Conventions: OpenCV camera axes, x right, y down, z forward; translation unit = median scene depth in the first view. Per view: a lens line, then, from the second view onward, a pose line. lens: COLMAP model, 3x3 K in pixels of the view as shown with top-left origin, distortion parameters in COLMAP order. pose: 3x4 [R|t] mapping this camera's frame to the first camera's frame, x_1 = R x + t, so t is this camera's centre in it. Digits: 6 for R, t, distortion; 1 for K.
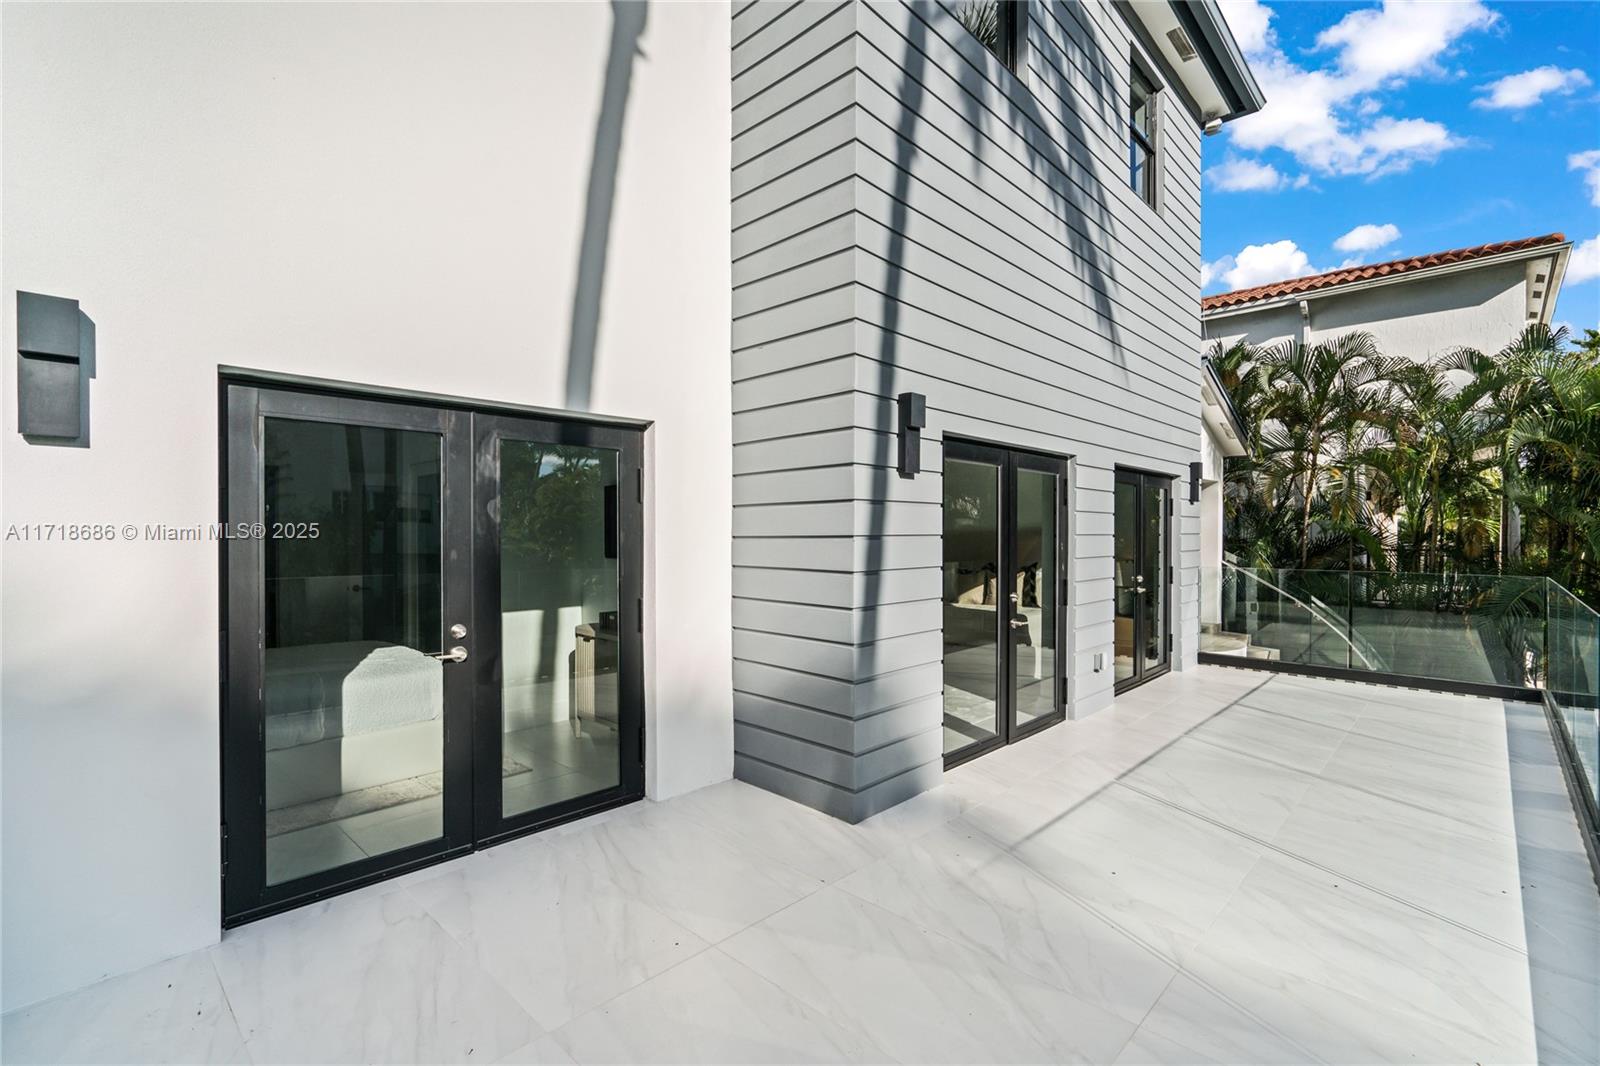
lens RADIAL K [[724.7, 0, 798.5], [0, 724.7, 533.6], [0, 0, 1]] dist [0.000423, -0.000189]
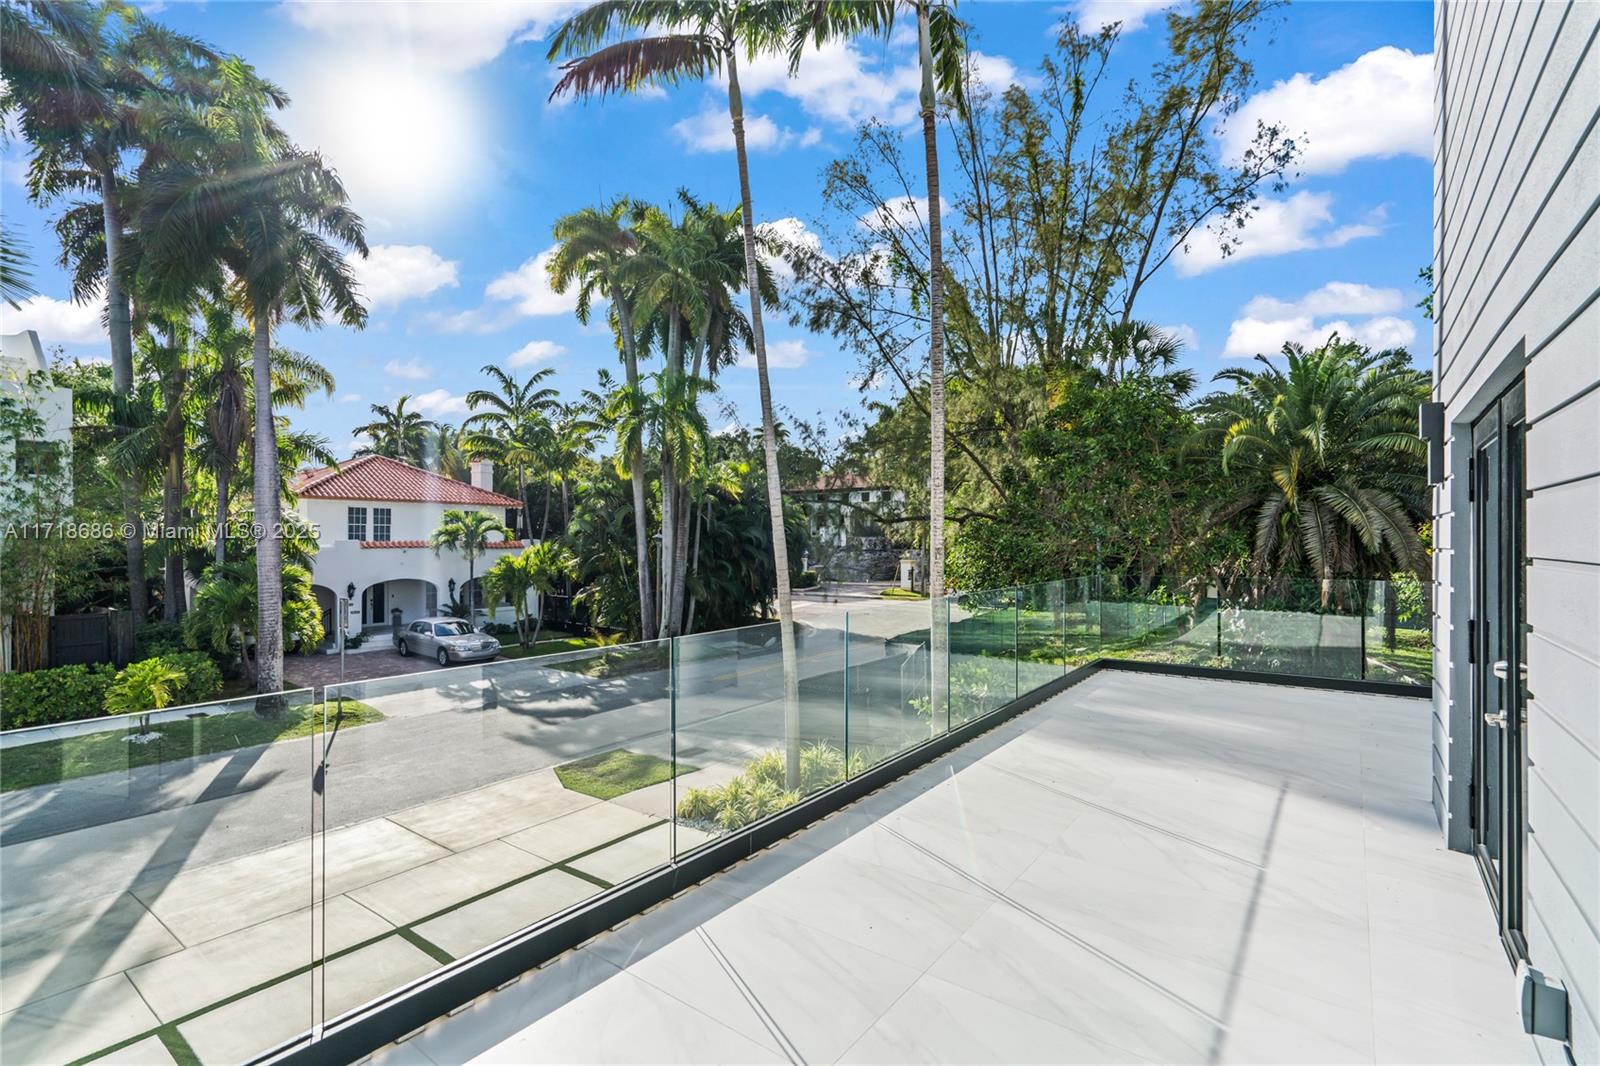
lens RADIAL K [[724.7, 0, 802.9], [0, 724.7, 536.5], [0, 0, 1]] dist [0.000423, -0.000189]
pose [[-0.992789, -0.003547, -0.119826, 1.032810], [-0.003508, 0.999994, -0.000537, -0.005107], [0.119827, -0.000113, -0.992795, 1.739418]]
